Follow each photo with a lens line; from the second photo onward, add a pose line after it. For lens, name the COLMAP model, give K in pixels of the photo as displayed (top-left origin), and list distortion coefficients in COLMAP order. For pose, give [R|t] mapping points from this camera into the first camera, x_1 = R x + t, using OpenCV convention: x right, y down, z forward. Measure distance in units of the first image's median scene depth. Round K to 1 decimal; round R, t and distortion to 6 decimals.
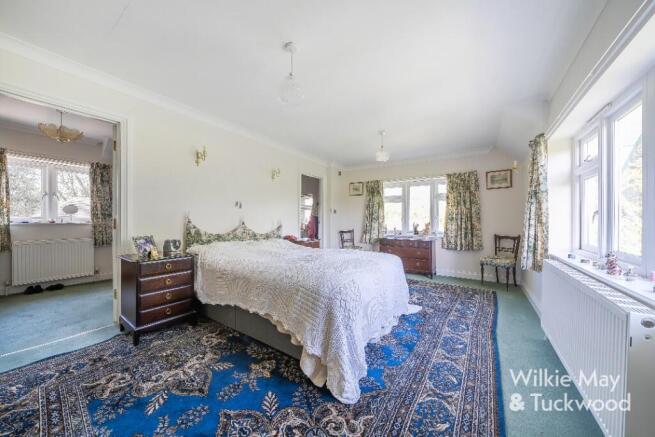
lens RADIAL K [[224.5, 0, 327.5], [0, 224.5, 221.2], [0, 0, 1]] dist [-0.000186, -0.000008]
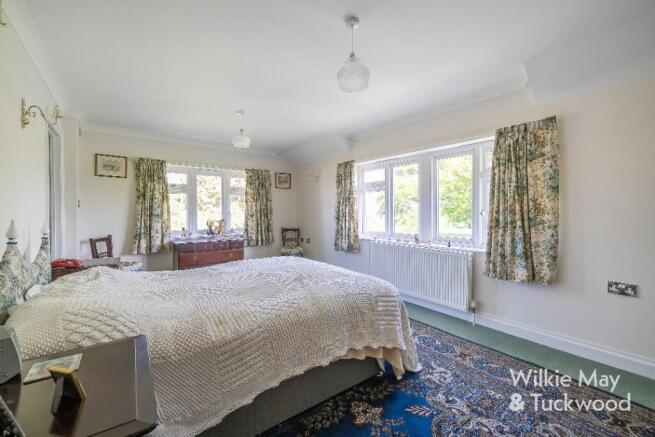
lens RADIAL K [[269.6, 0, 326.5], [0, 269.6, 215.2], [0, 0, 1]] dist [-0.003332, -0.000134]
pose [[0.337102, -0.017497, 0.941306, -0.464423], [0.009908, 0.999838, 0.015037, -0.024681], [-0.941416, 0.004258, 0.337221, 0.304891]]
